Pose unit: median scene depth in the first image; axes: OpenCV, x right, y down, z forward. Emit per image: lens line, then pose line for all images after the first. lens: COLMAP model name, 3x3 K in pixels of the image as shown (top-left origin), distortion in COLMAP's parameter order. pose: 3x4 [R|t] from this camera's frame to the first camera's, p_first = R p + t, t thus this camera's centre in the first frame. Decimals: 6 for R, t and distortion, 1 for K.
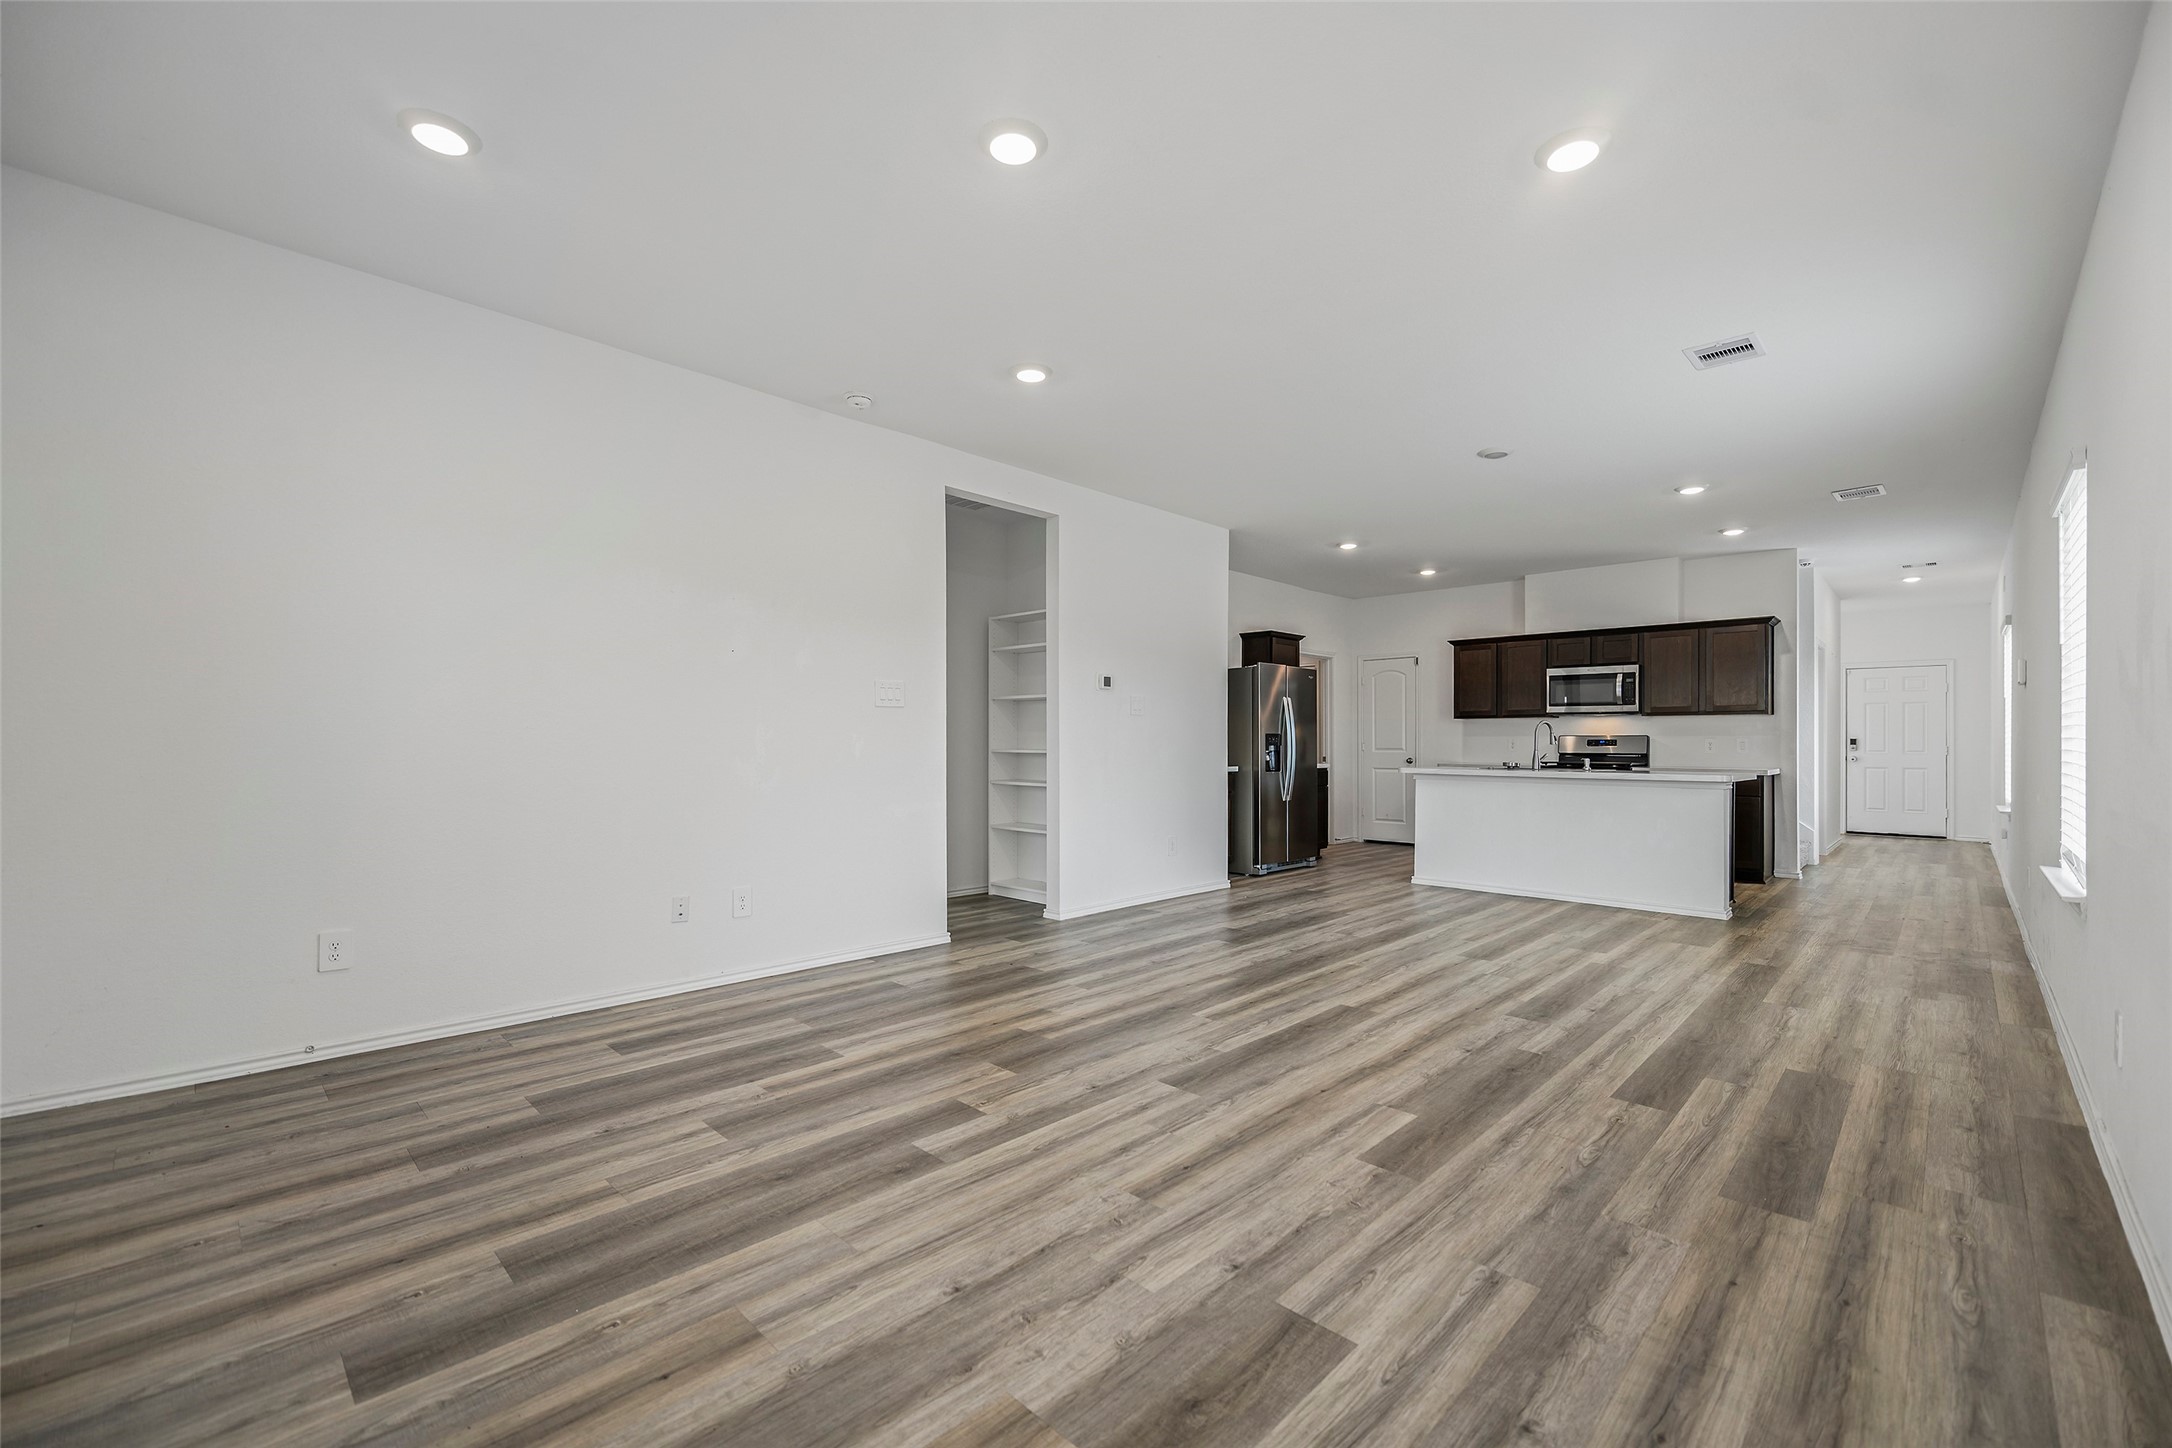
lens RADIAL K [[882.6, 0, 1092.5], [0, 882.6, 739.1], [0, 0, 1]] dist [-0.002204, -0.000088]
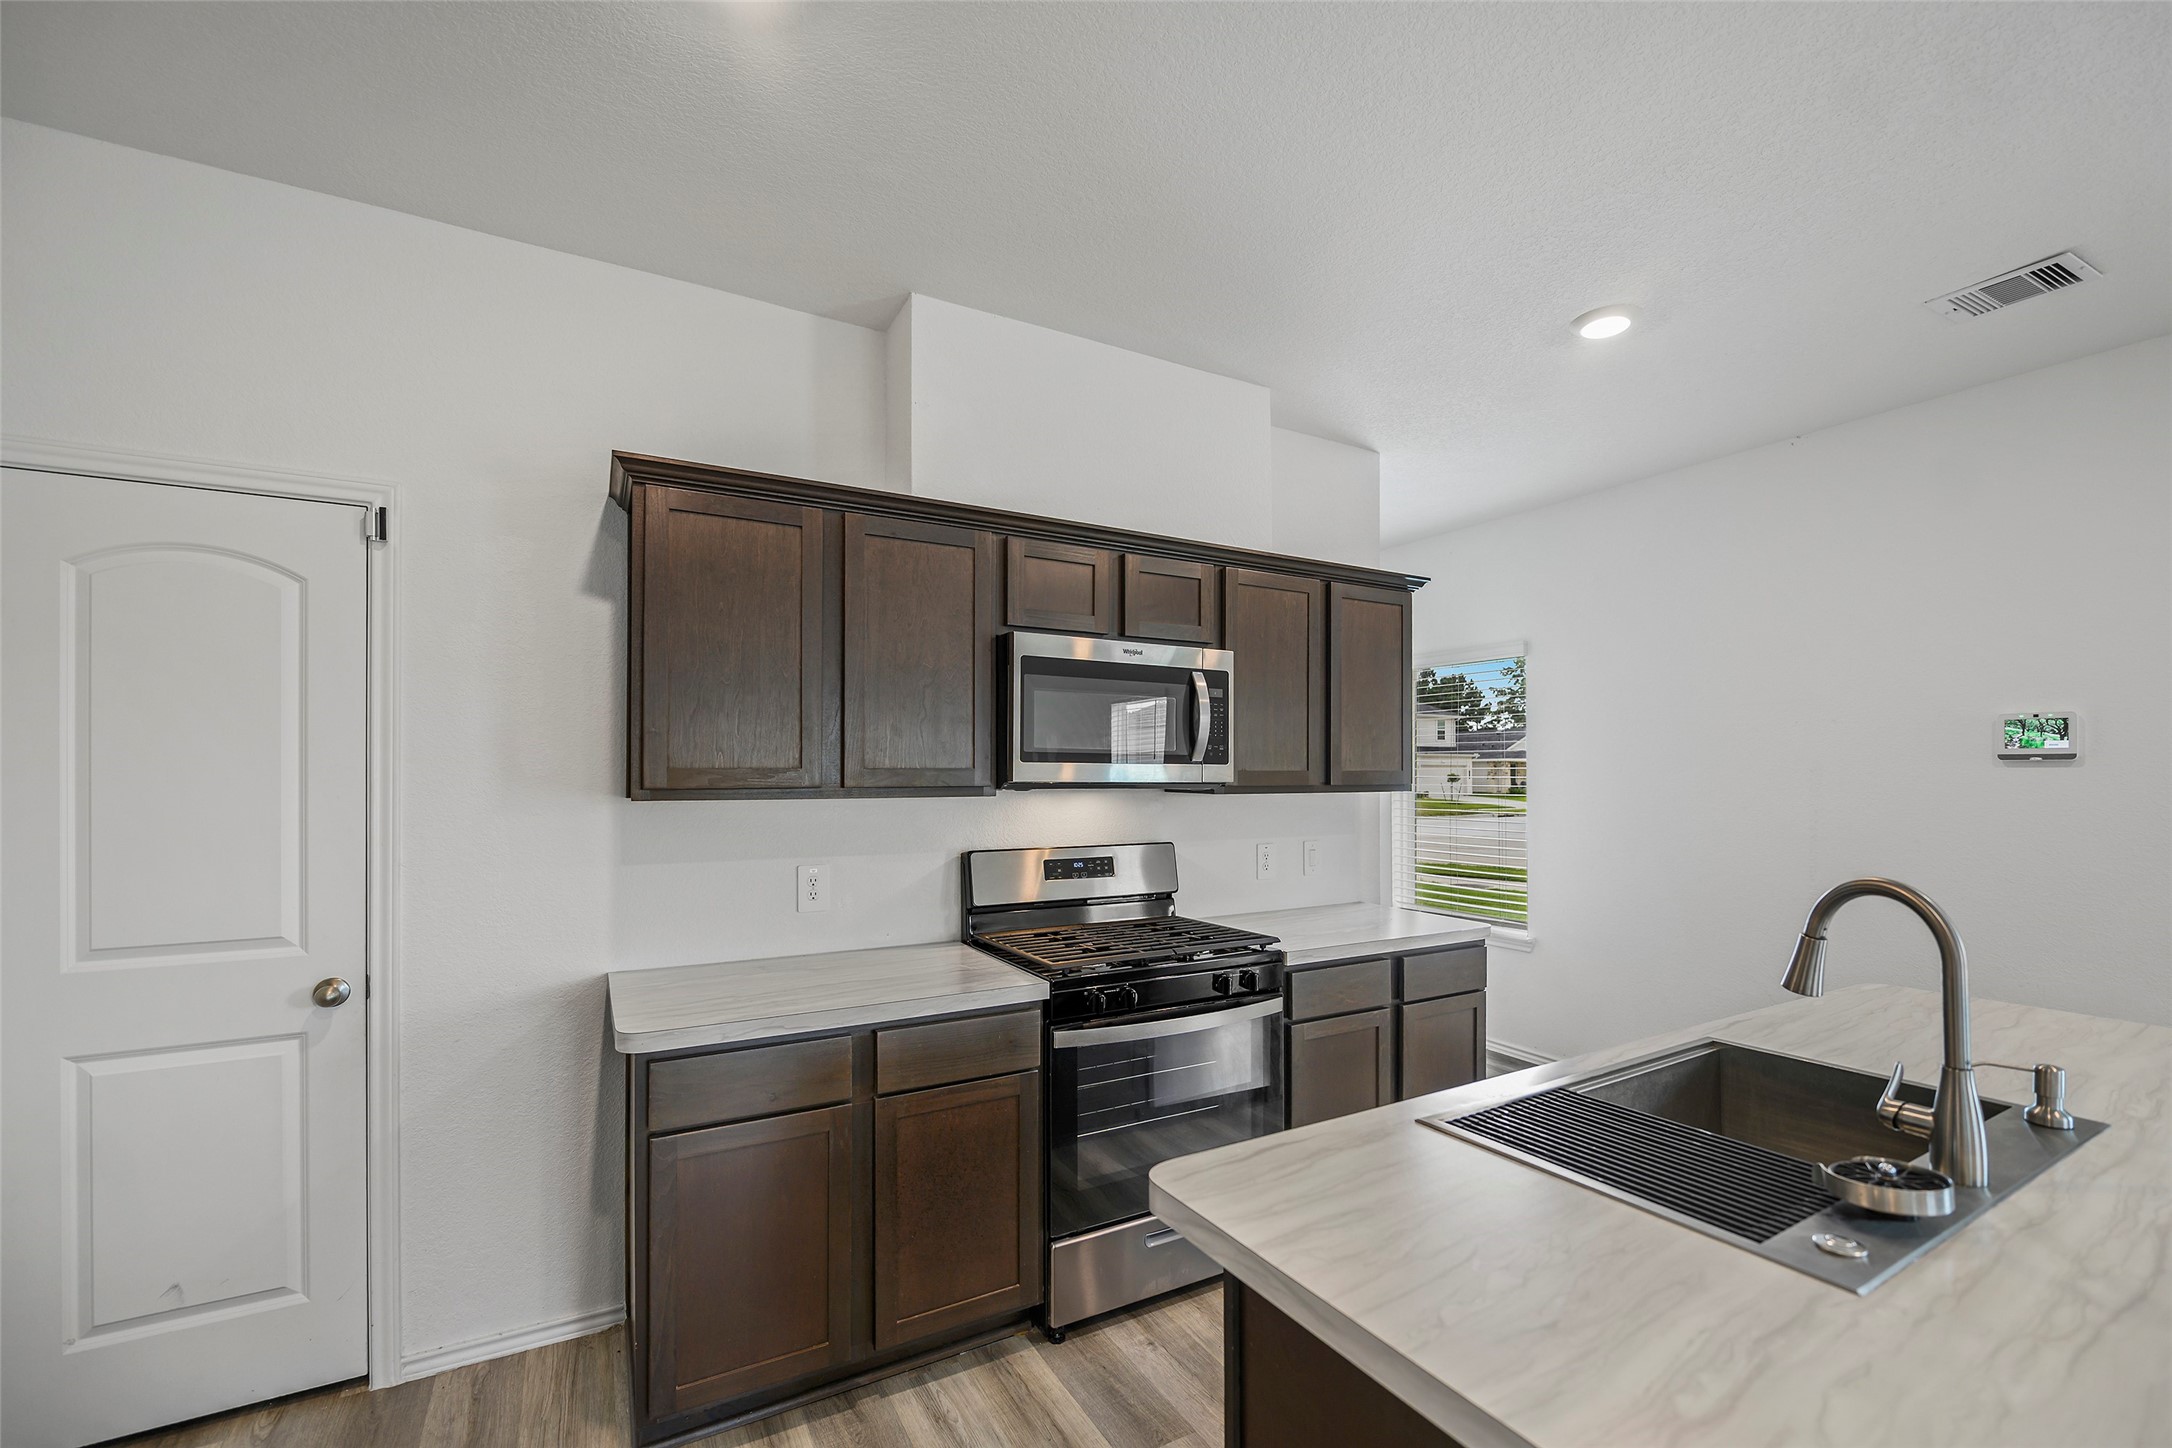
lens RADIAL K [[909.7, 0, 1095.2], [0, 909.7, 773.0], [0, 0, 1]] dist [-0.001474, -0.000335]
pose [[0.283351, -0.003486, 0.959010, 0.472031], [-0.002594, 0.999987, 0.004402, -0.069055], [-0.959013, -0.003735, 0.283339, 1.779475]]
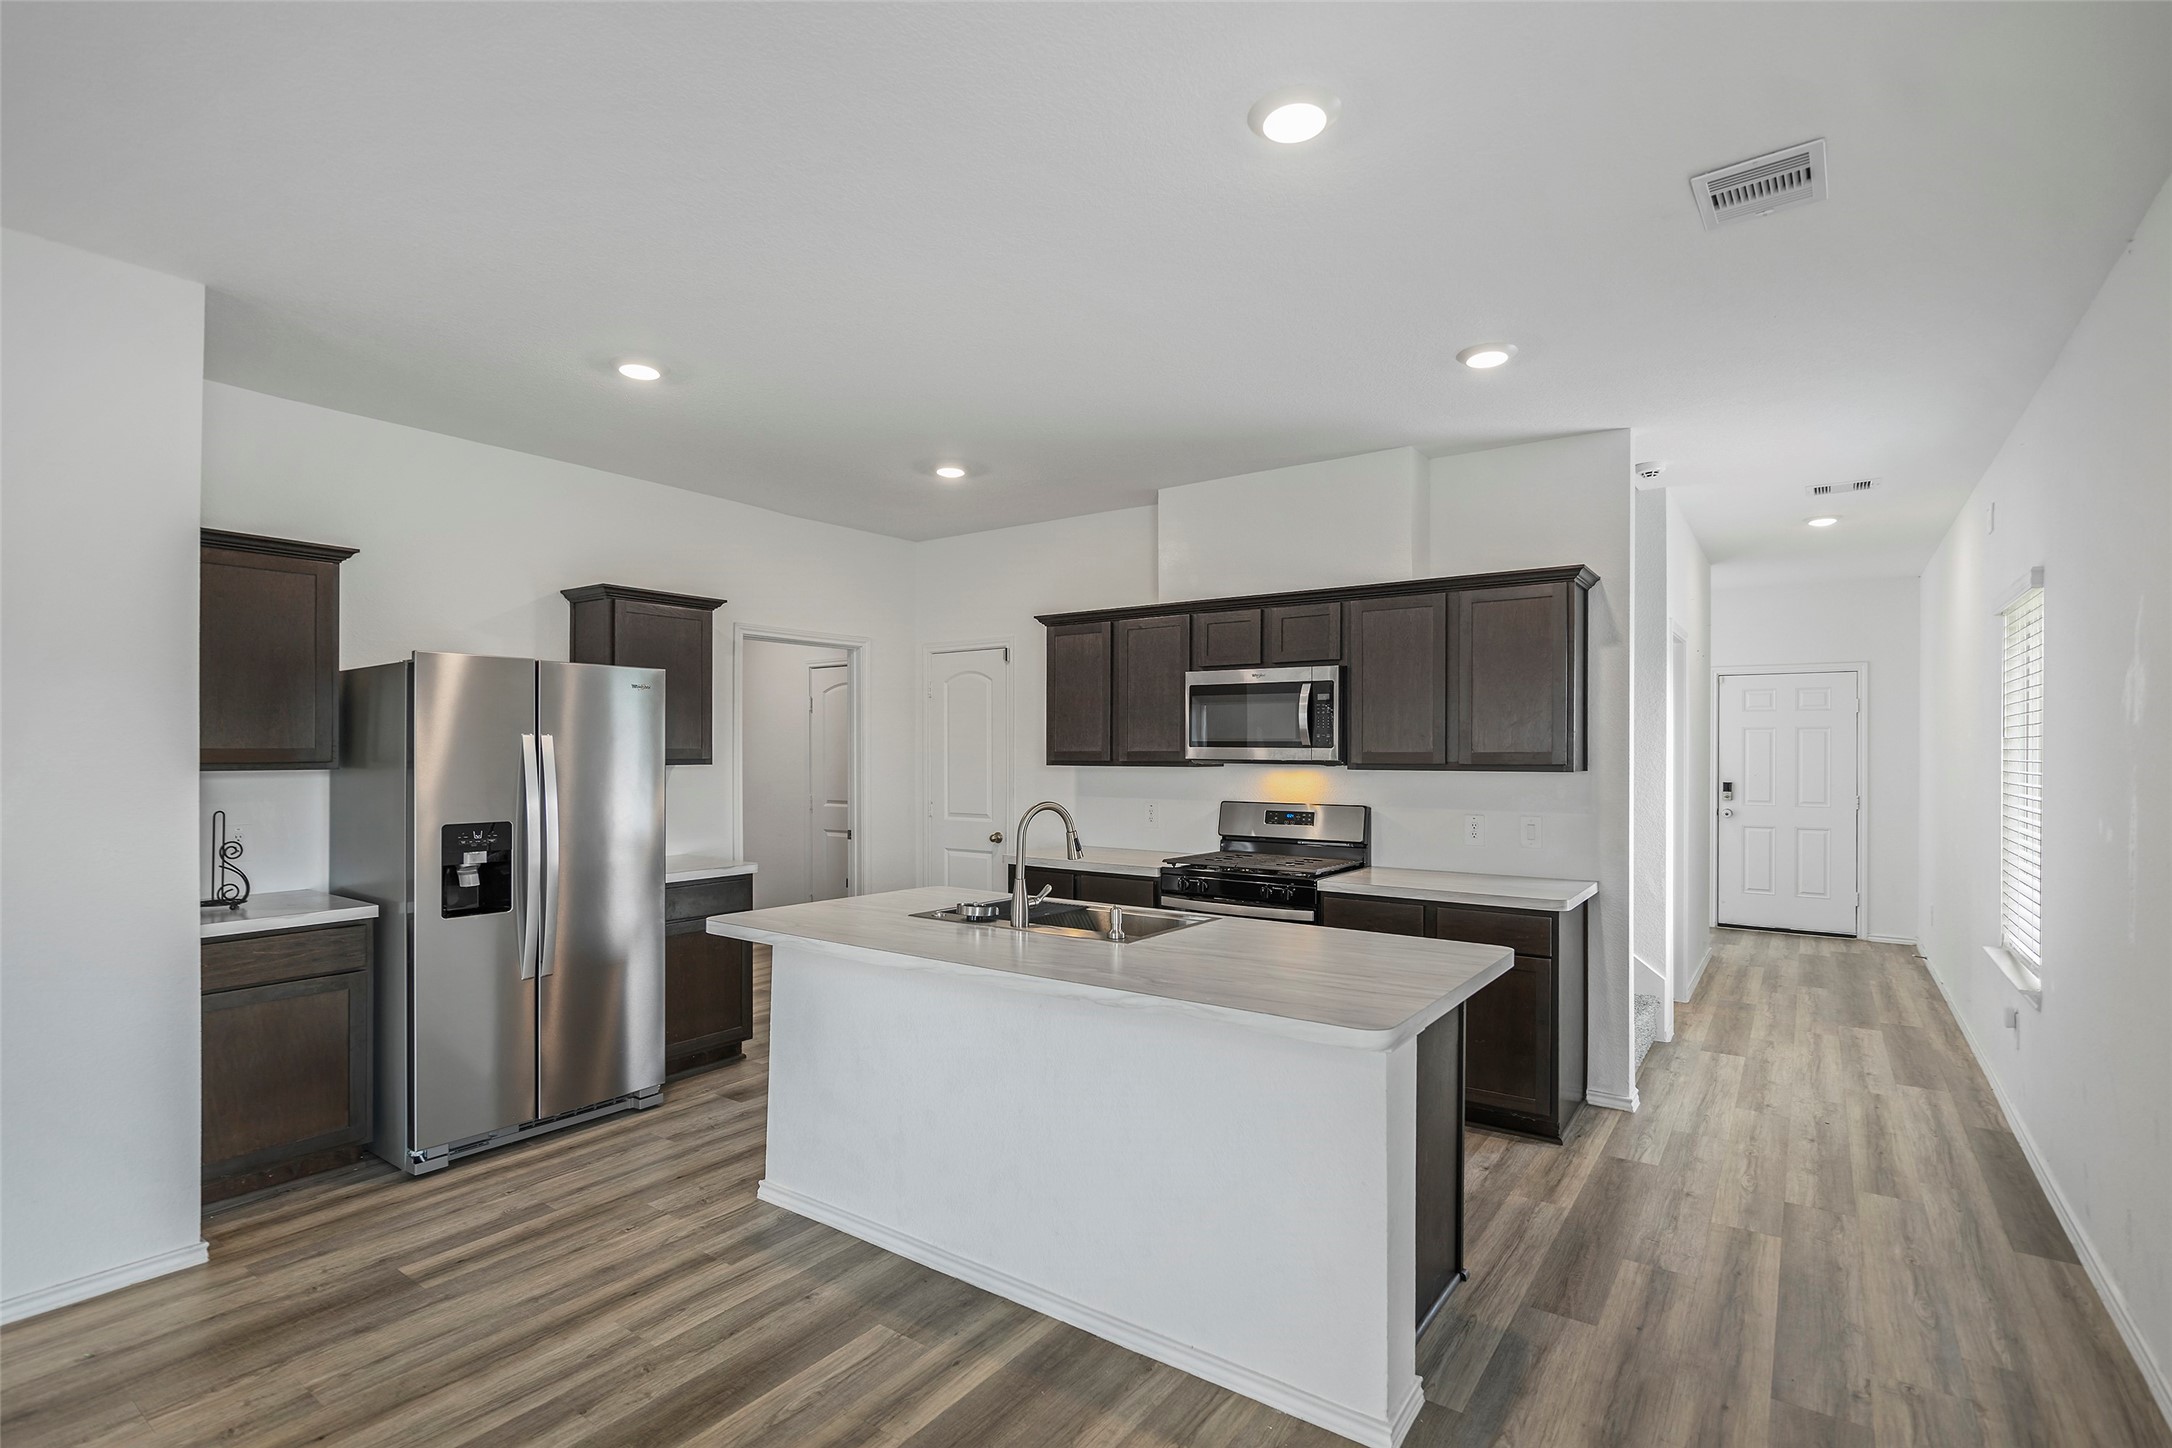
lens RADIAL K [[1008.1, 0, 1088.7], [0, 1008.1, 748.5], [0, 0, 1]] dist [0.000477, 0.000243]
pose [[0.988503, -0.001714, 0.151193, 0.746684], [0.001444, 0.999997, 0.001901, -0.074160], [-0.151196, -0.001661, 0.988502, 0.880307]]
